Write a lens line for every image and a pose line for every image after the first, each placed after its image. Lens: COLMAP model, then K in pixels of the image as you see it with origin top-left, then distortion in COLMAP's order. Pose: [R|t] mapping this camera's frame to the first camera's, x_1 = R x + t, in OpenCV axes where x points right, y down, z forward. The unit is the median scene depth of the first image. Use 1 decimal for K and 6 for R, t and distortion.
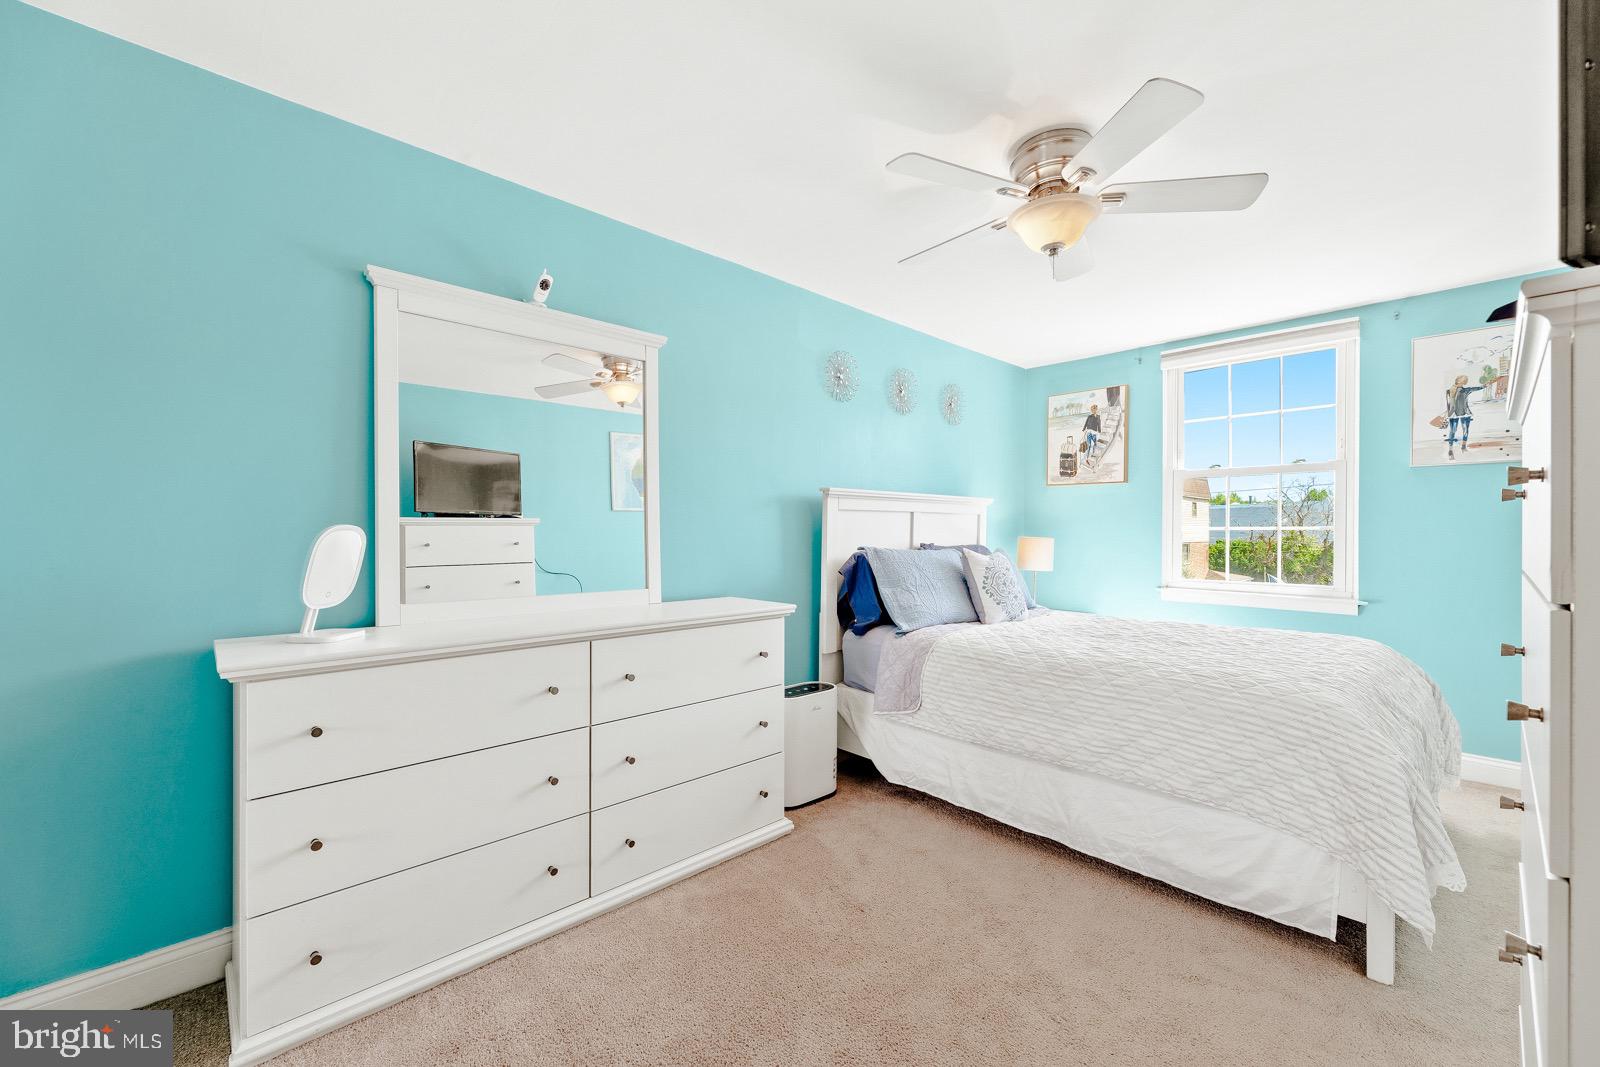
lens RADIAL K [[642.0, 0, 800.0], [0, 642.0, 533.5], [0, 0, 1]] dist [0.001123, 0.000201]
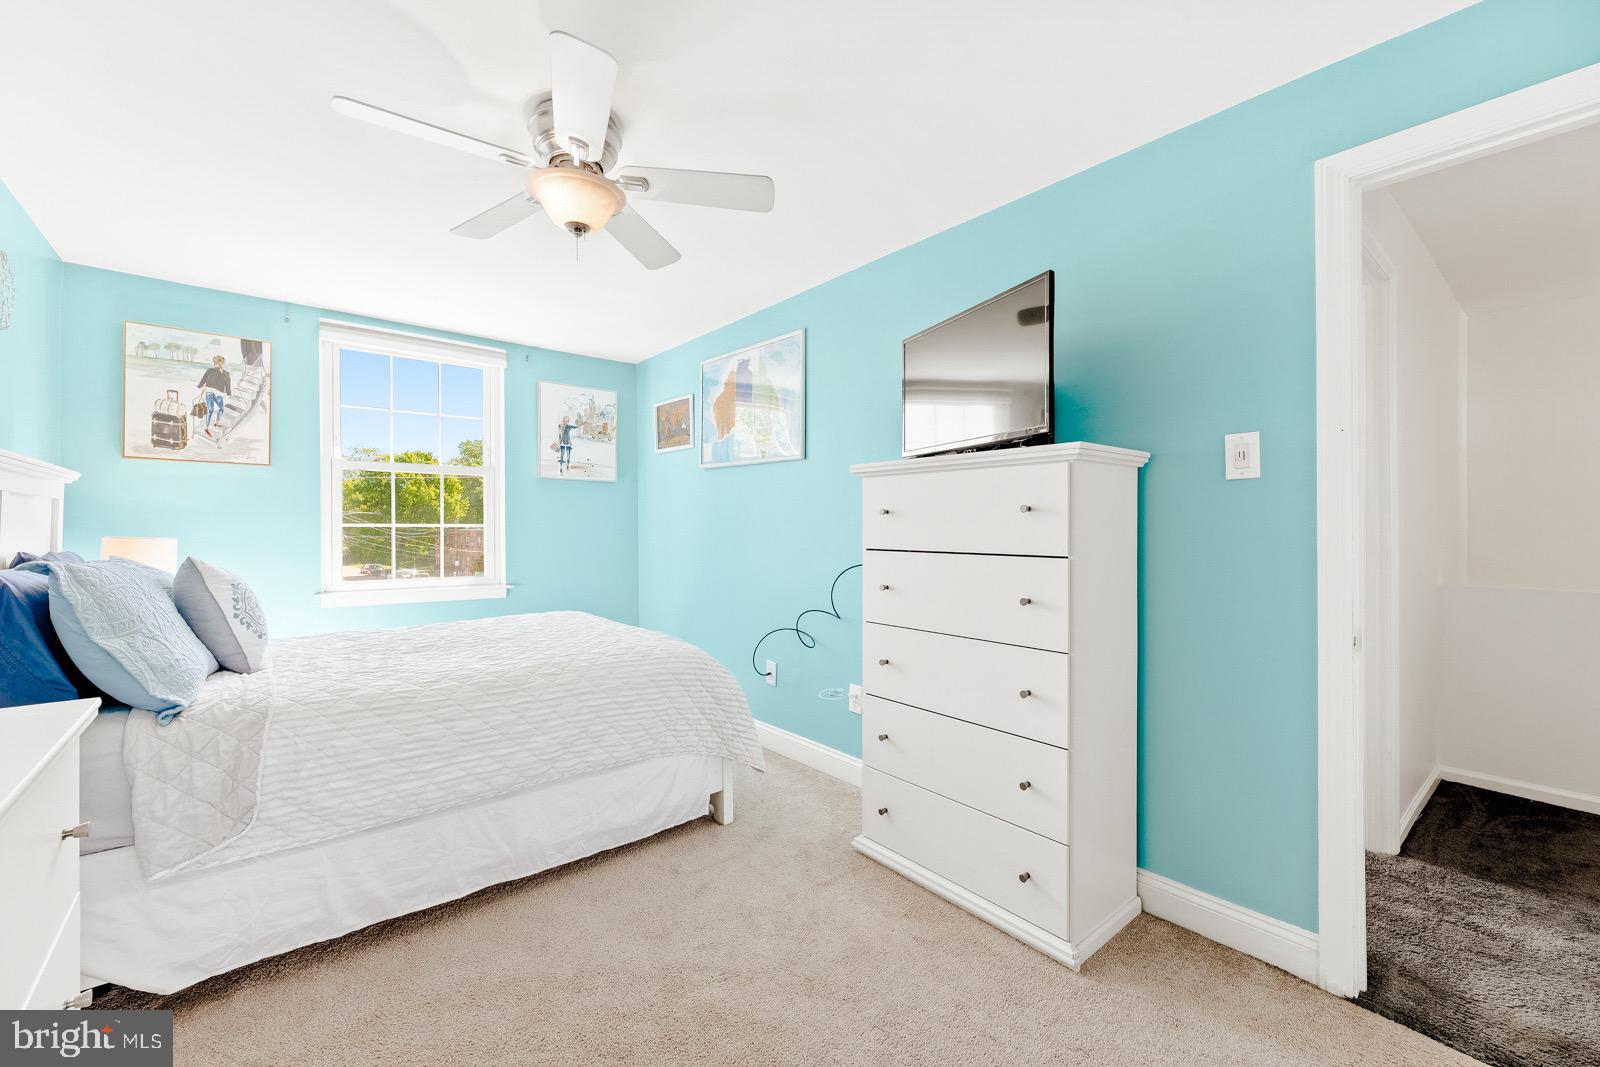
lens RADIAL K [[653.3, 0, 803.9], [0, 653.3, 529.1], [0, 0, 1]] dist [0.000142, 0.000045]
pose [[0.052879, -0.003591, 0.998594, -0.327065], [0.002049, 0.999992, 0.003488, -0.004188], [-0.998599, 0.001862, 0.052886, 0.376948]]
